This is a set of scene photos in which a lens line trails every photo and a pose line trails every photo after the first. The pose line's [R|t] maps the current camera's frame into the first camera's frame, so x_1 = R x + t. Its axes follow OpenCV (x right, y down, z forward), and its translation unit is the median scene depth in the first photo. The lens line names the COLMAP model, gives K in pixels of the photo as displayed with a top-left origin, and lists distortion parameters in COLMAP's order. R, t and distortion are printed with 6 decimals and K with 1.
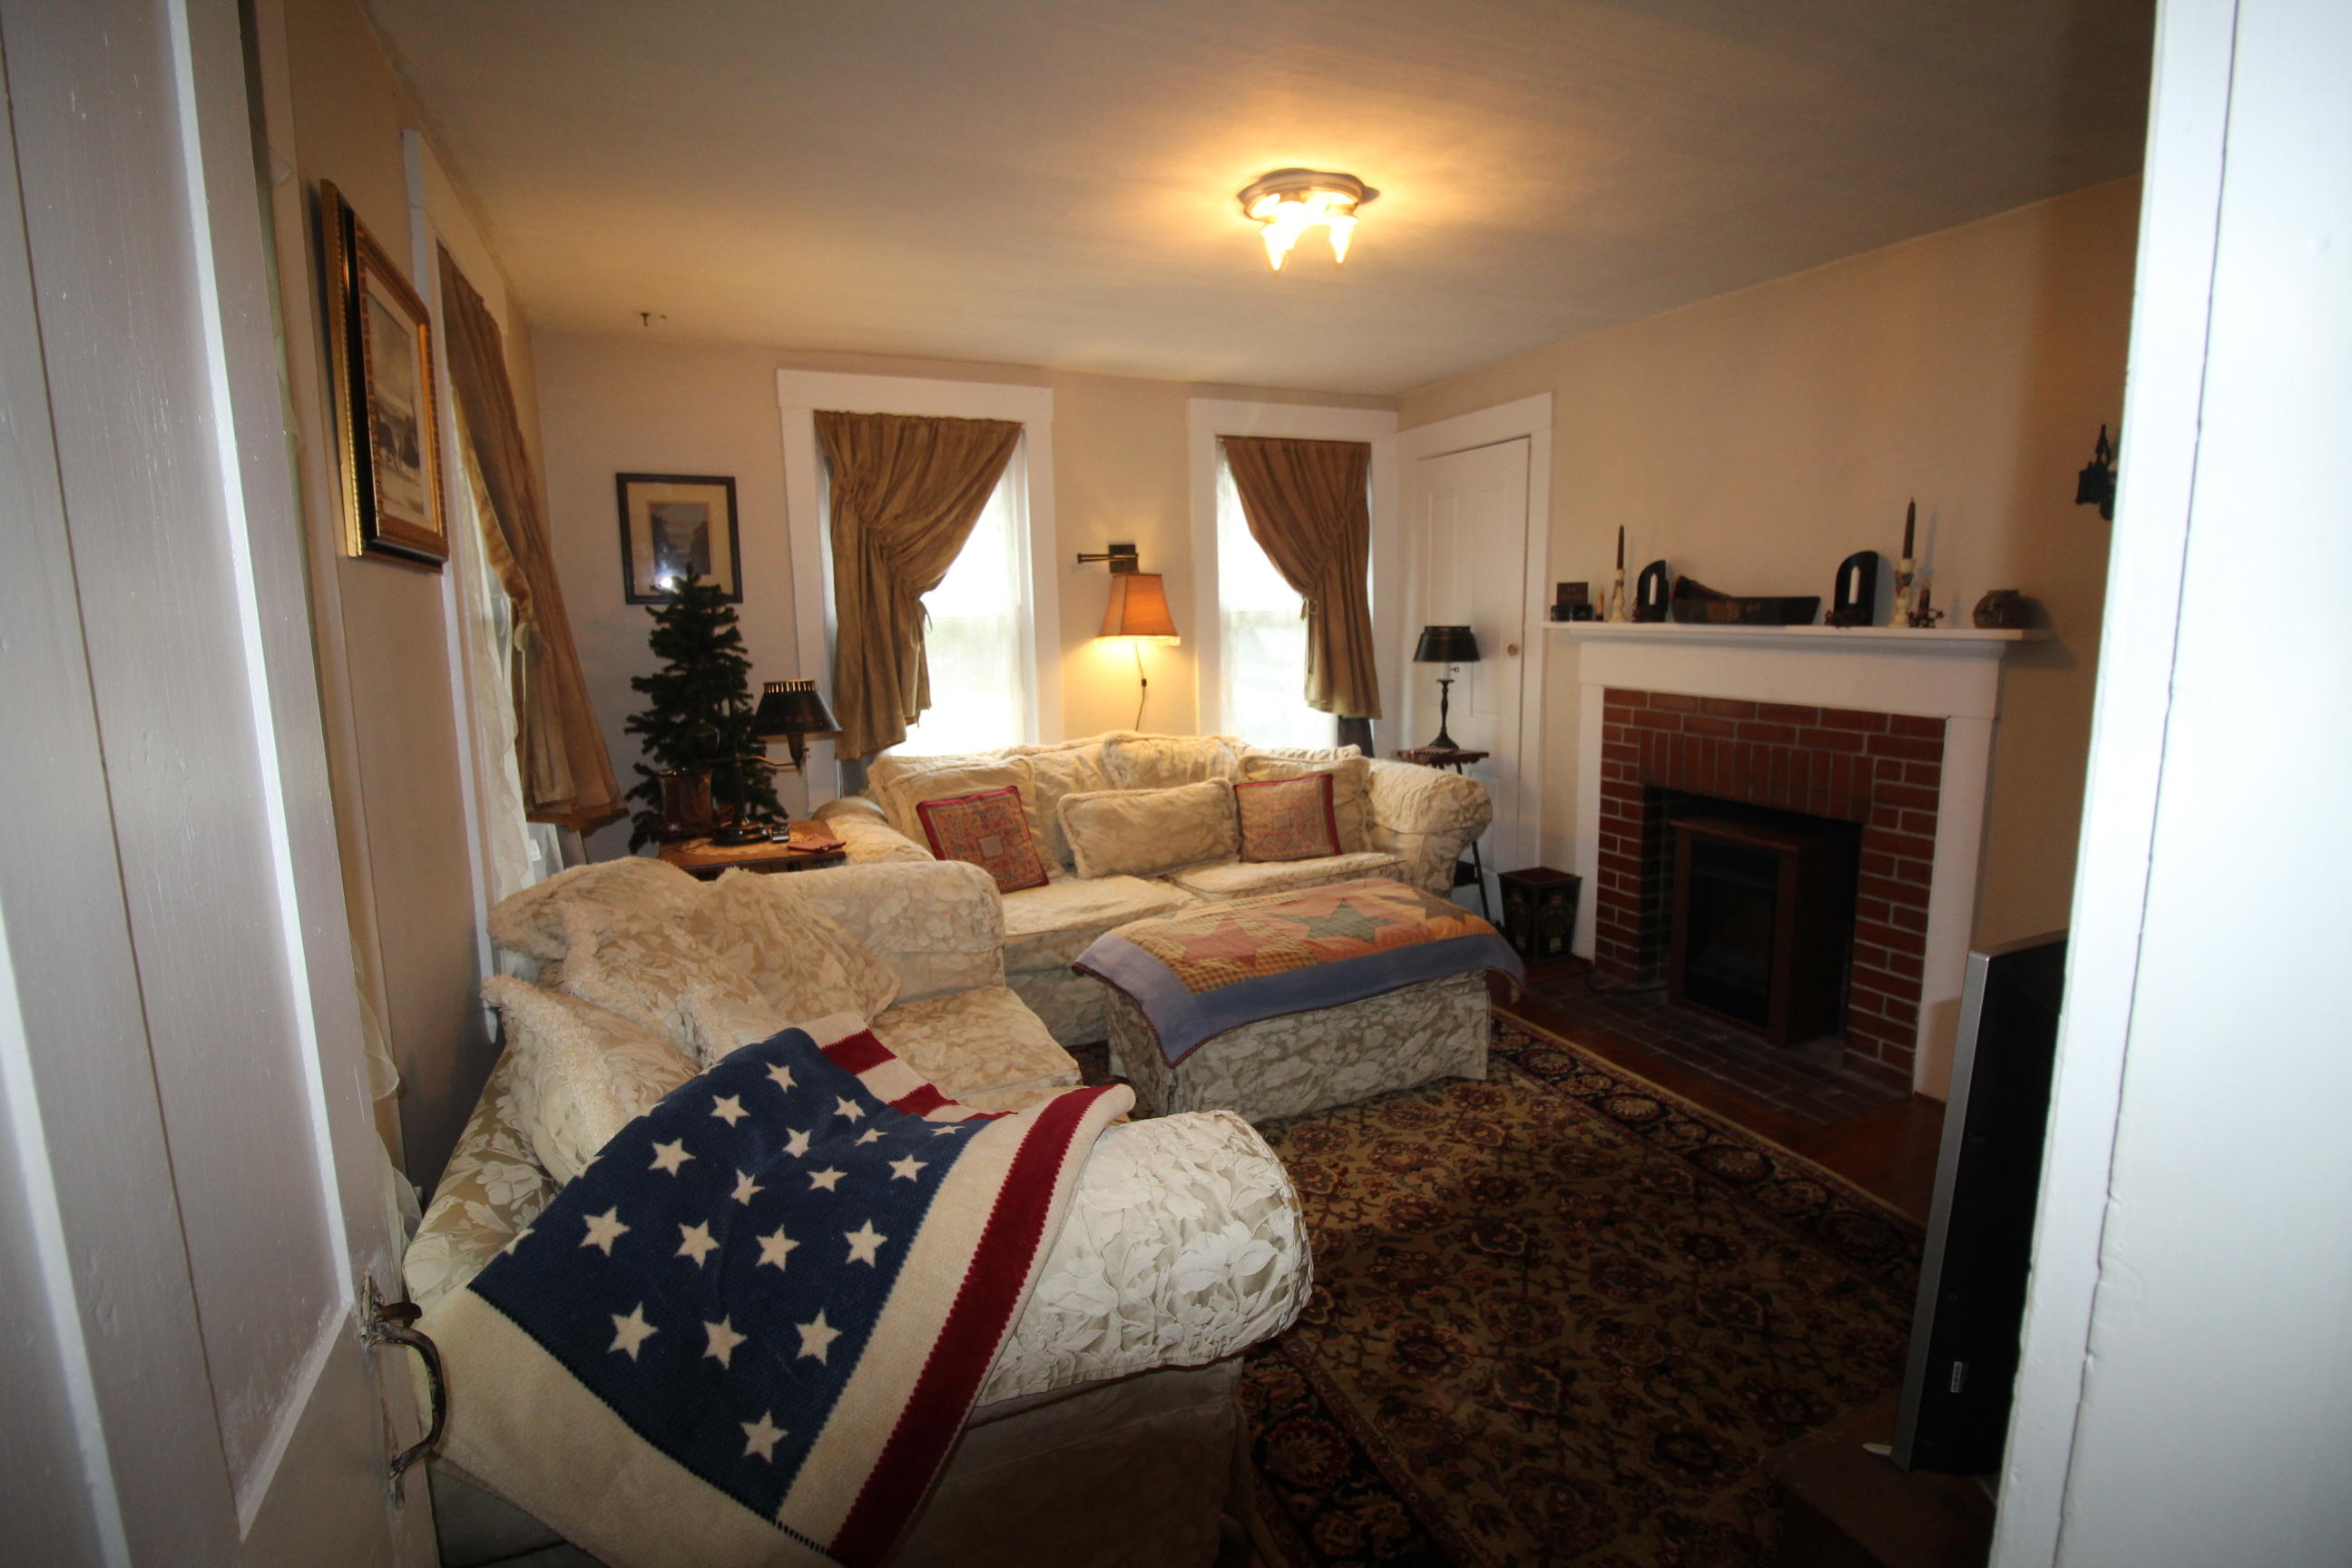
lens RADIAL K [[1089.9, 0, 1175.3], [0, 1089.9, 775.8], [0, 0, 1]] dist [-0.011341, -0.000258]
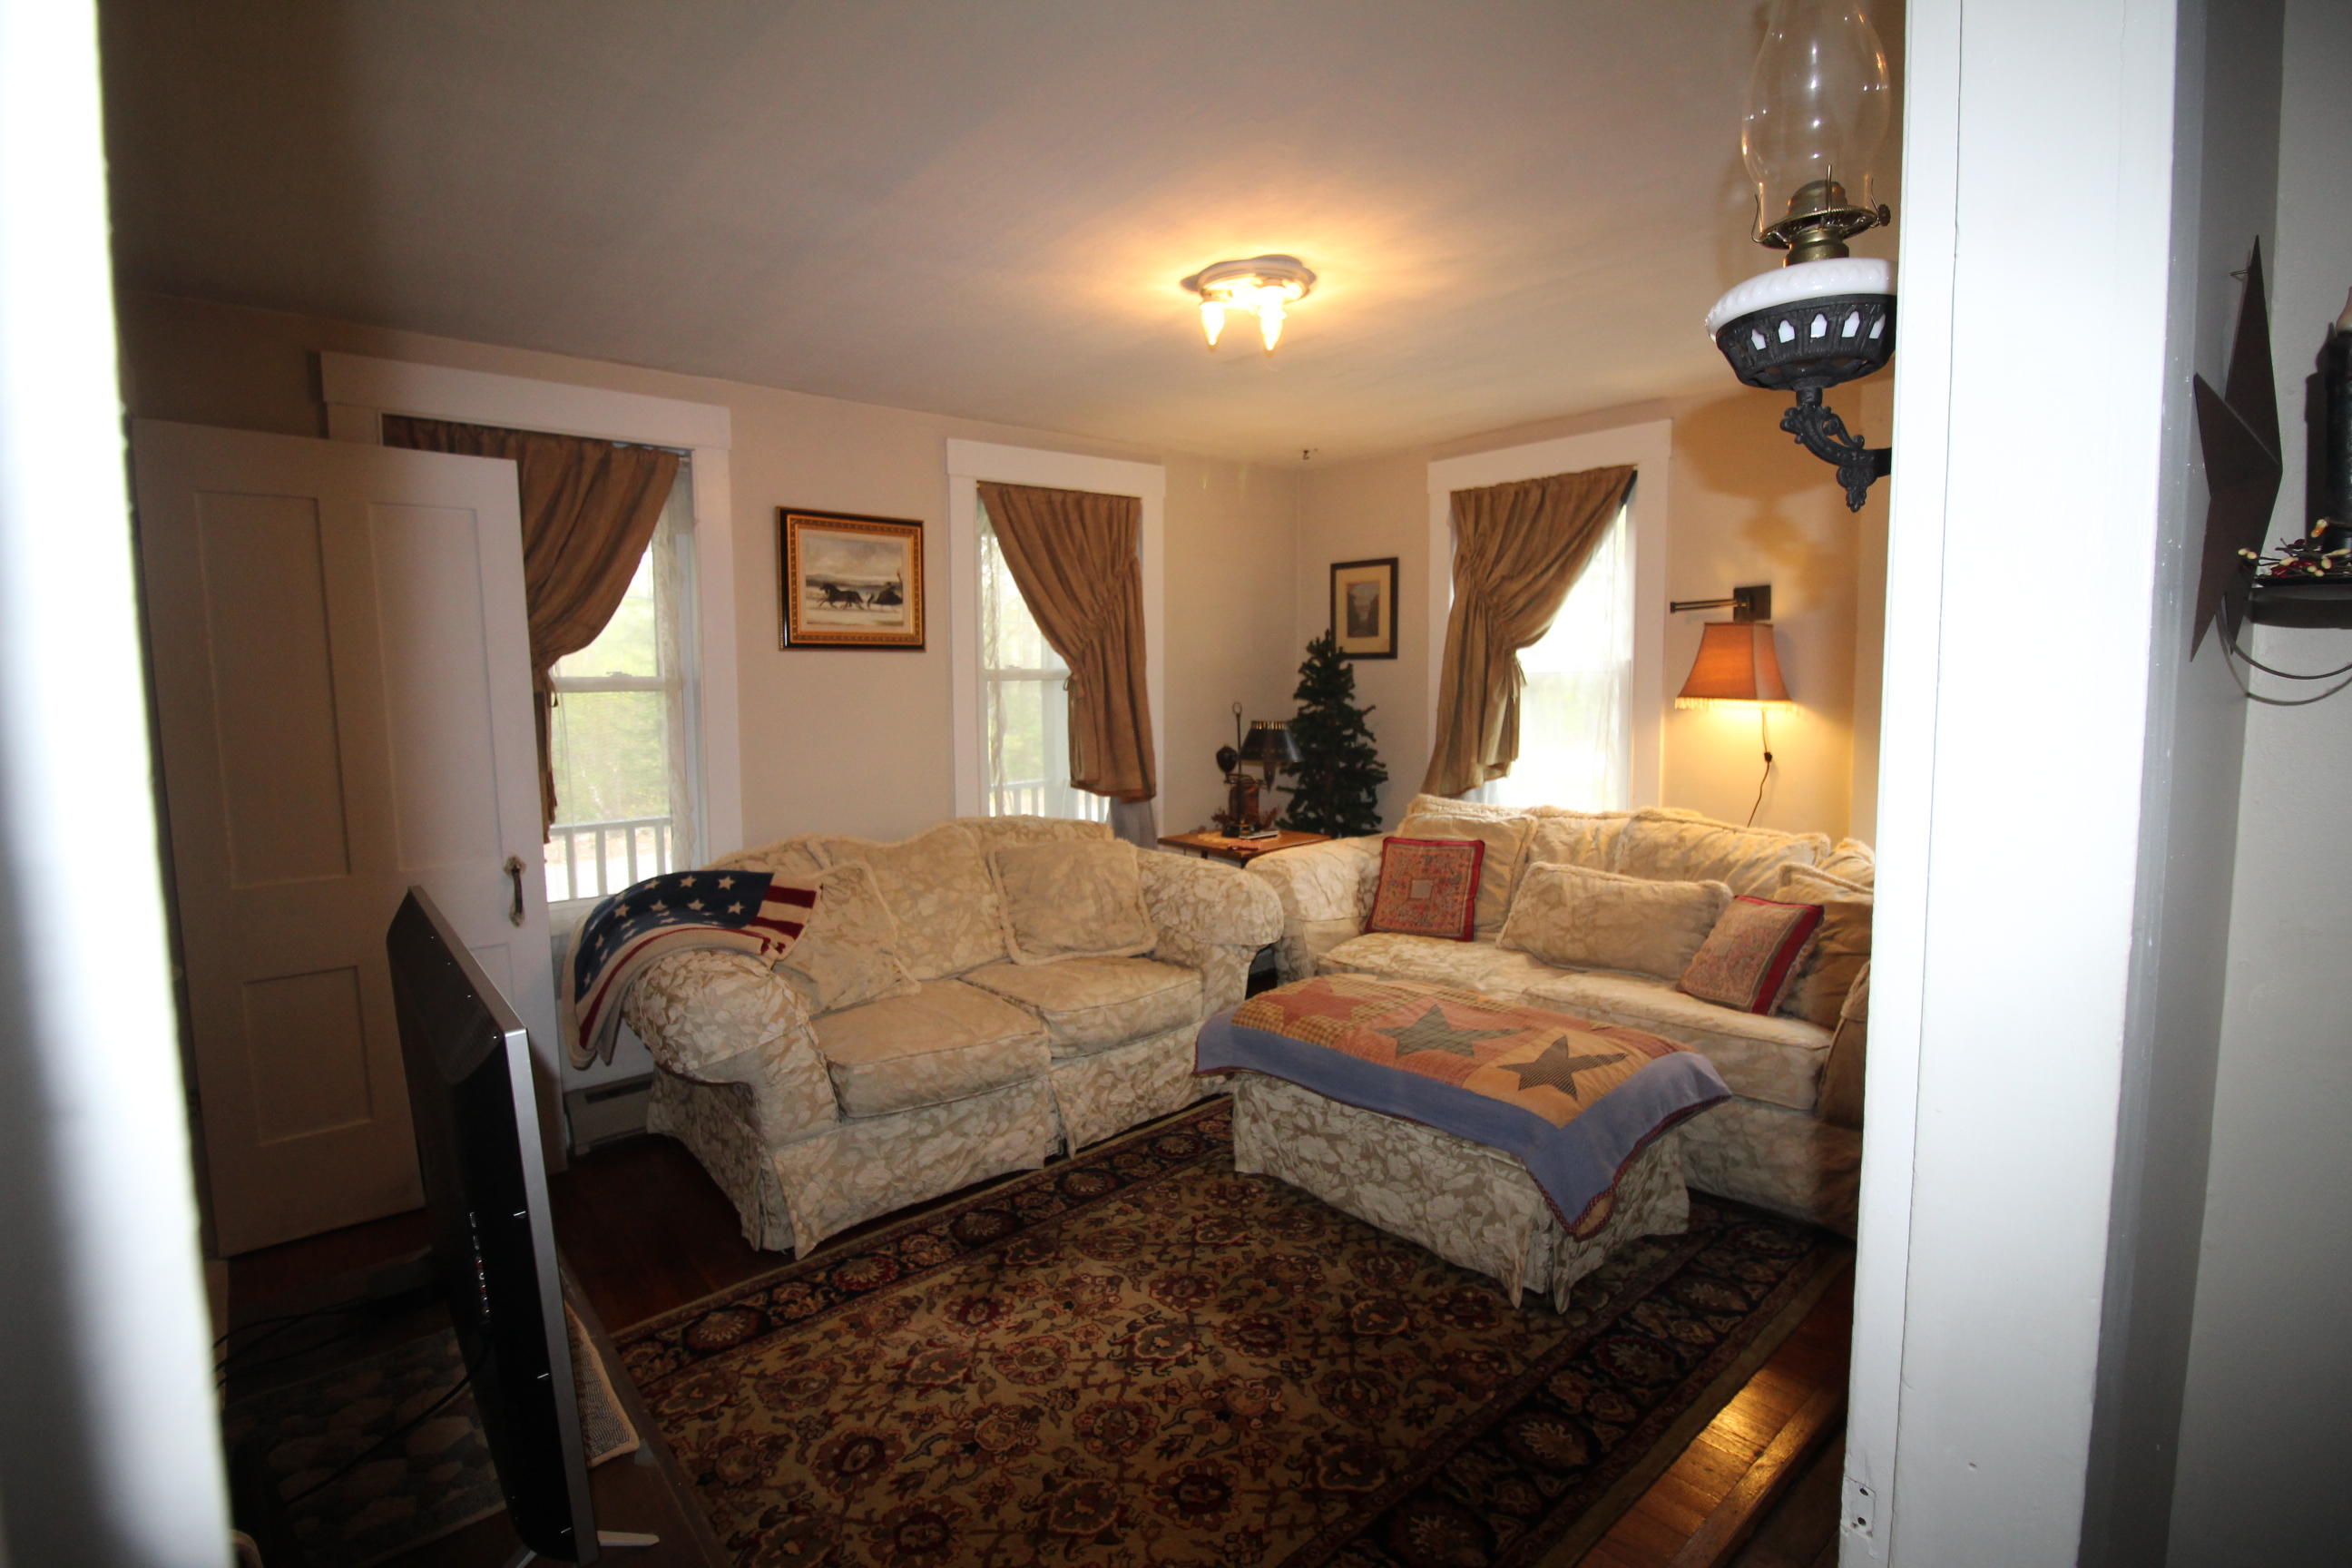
lens RADIAL K [[1089.9, 0, 1178.1], [0, 1089.9, 774.2], [0, 0, 1]] dist [-0.011341, -0.000258]
pose [[0.288699, 0.102287, -0.951940, 0.725739], [-0.136854, 0.988476, 0.064708, -0.078508], [0.947588, 0.111596, 0.299370, 0.427004]]
